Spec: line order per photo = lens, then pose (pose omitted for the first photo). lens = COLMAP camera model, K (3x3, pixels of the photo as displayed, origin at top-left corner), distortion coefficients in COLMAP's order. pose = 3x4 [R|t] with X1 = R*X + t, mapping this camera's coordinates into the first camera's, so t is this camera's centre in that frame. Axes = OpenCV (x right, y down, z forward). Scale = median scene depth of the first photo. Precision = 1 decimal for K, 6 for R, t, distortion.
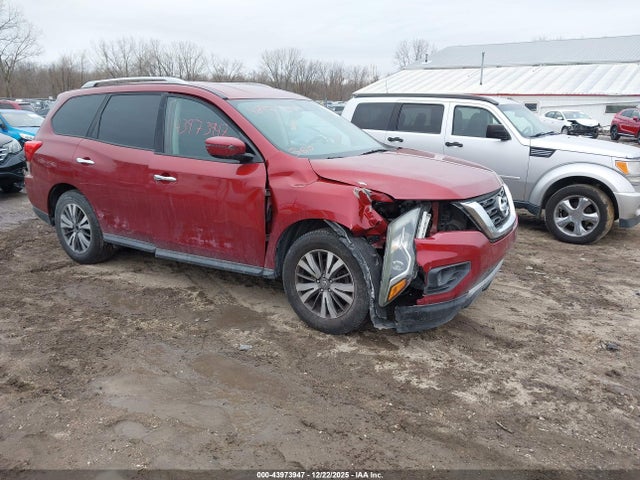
lens RADIAL K [[499.2, 0, 323.7], [0, 499.2, 238.8], [0, 0, 1]] dist [0.096376, -0.158070]
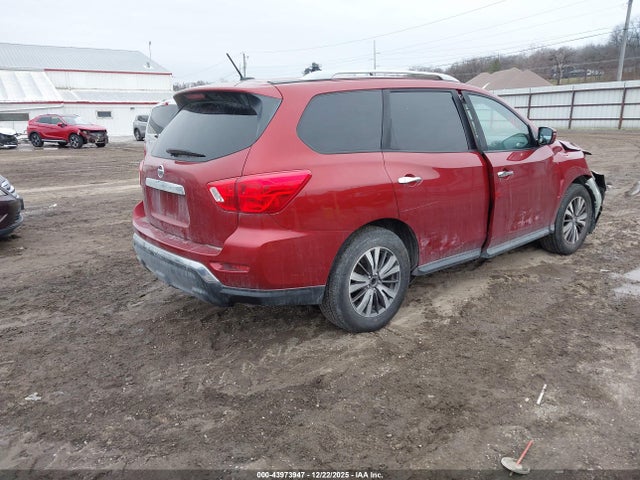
lens RADIAL K [[499.2, 0, 323.7], [0, 499.2, 238.8], [0, 0, 1]] dist [0.096376, -0.158070]
pose [[0.301983, -0.244665, 0.921382, -1.438831], [0.259643, 0.951076, 0.167451, -0.268644], [-0.917274, 0.188663, 0.350734, 1.027307]]
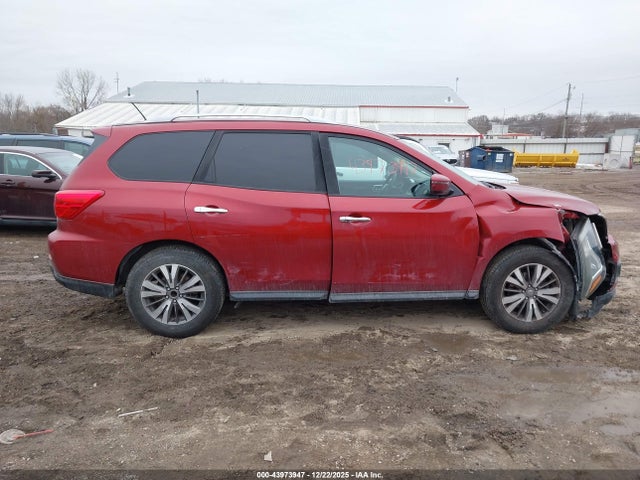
lens RADIAL K [[499.2, 0, 323.7], [0, 499.2, 238.8], [0, 0, 1]] dist [0.096376, -0.158070]
pose [[0.813117, -0.108370, 0.571924, -0.944000], [0.144866, 0.989278, -0.018508, -0.074669], [-0.563786, 0.097901, 0.820098, 0.247148]]
